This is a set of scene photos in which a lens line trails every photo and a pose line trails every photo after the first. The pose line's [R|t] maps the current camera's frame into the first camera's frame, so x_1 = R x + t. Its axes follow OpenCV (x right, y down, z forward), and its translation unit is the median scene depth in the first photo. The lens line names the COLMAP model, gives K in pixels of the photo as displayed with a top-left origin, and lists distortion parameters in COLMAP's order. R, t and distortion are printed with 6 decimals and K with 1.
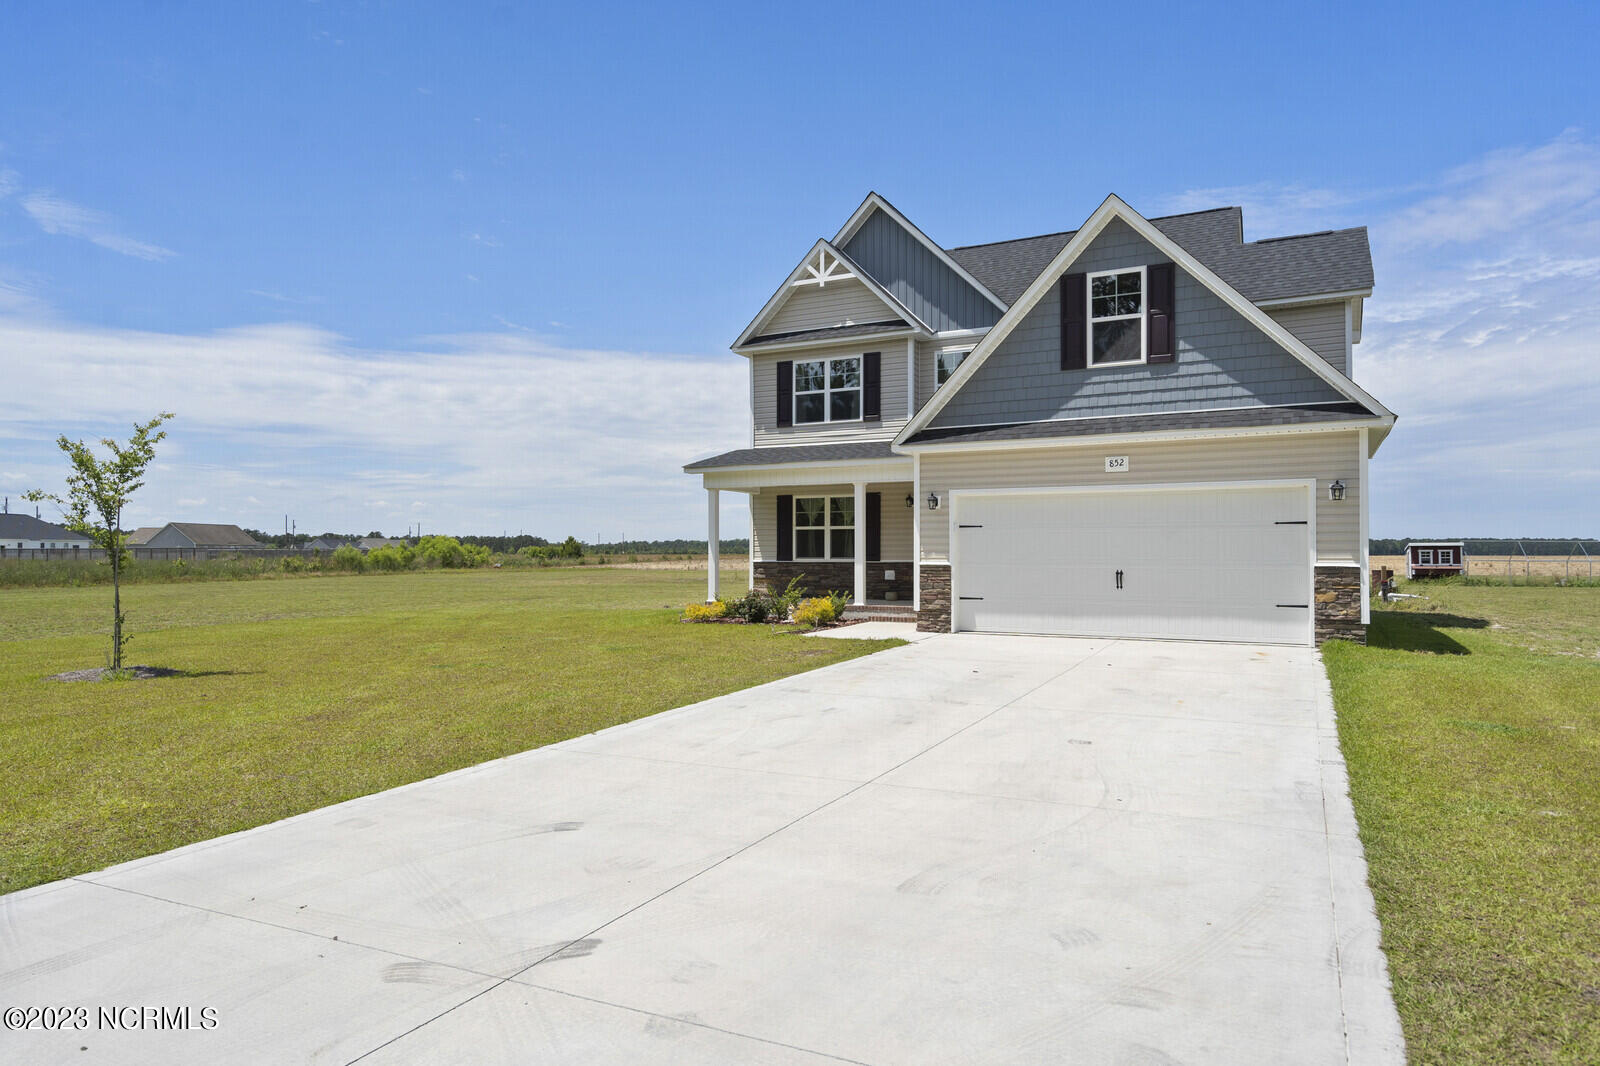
lens RADIAL K [[947.6, 0, 803.0], [0, 947.6, 540.0], [0, 0, 1]] dist [-0.003825, 0.000372]
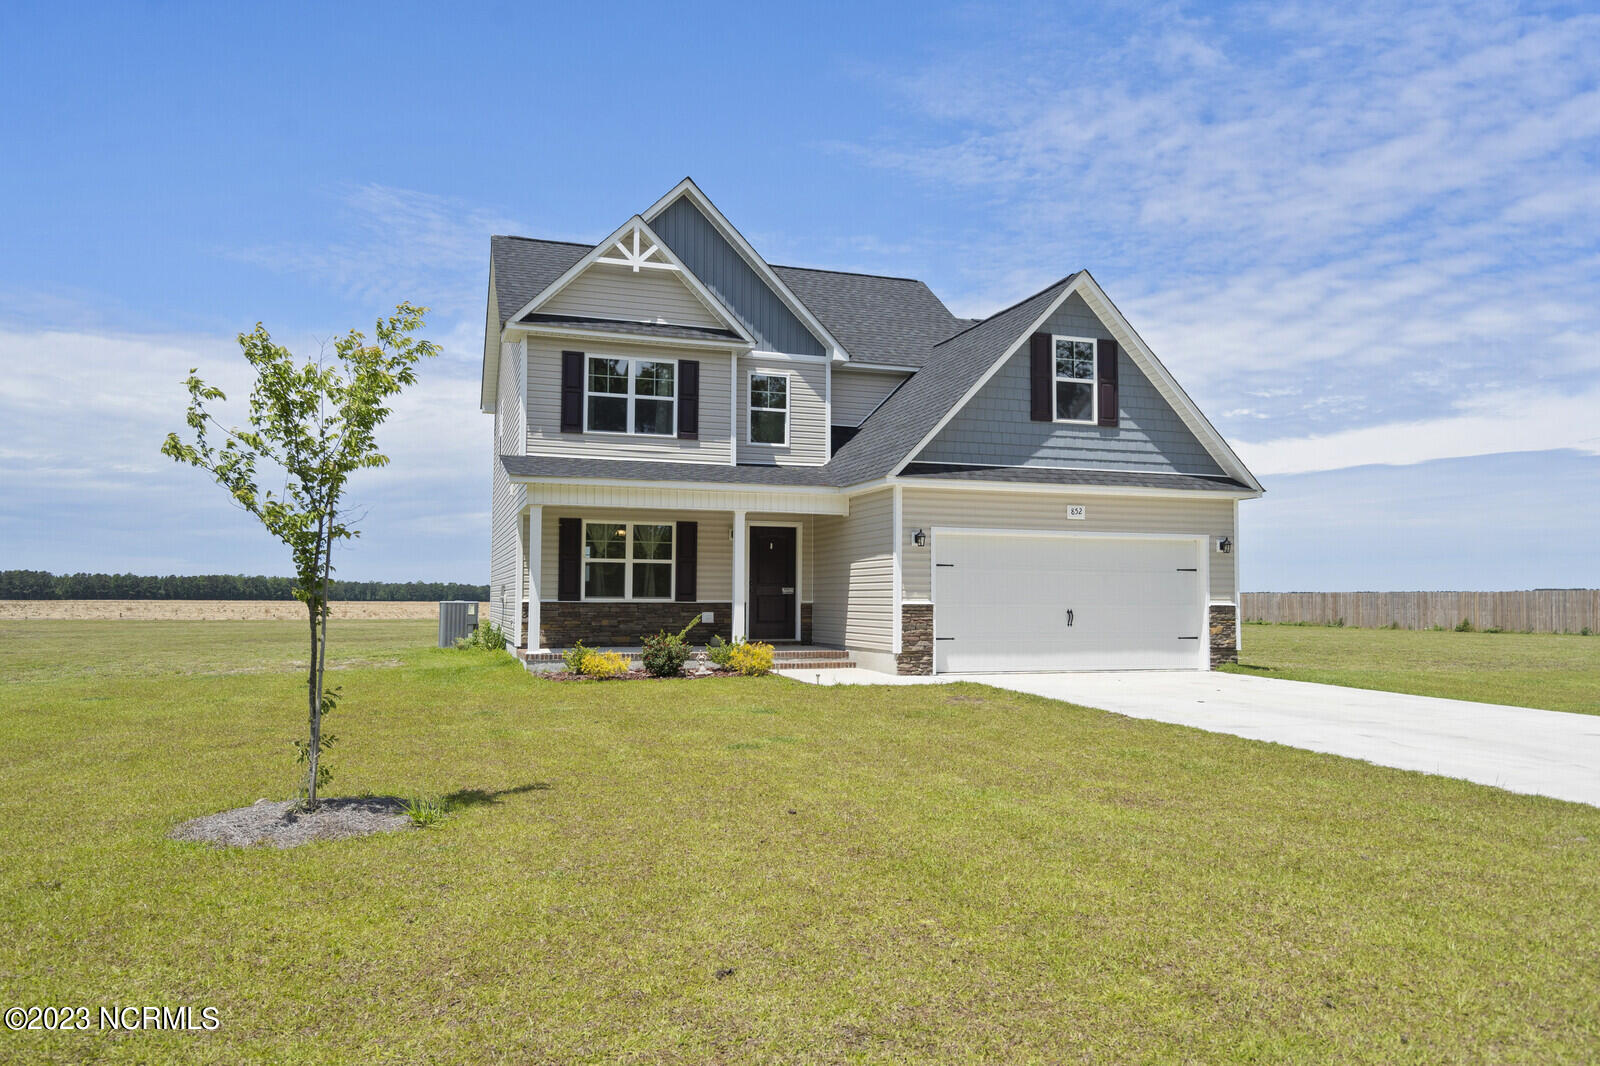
lens RADIAL K [[1054.6, 0, 801.3], [0, 1054.6, 536.9], [0, 0, 1]] dist [0.010823, -0.004554]
pose [[0.714018, 0.046258, 0.698597, -0.689467], [-0.016009, 0.998633, -0.049762, 0.013121], [-0.699944, 0.024348, 0.713782, 0.321235]]
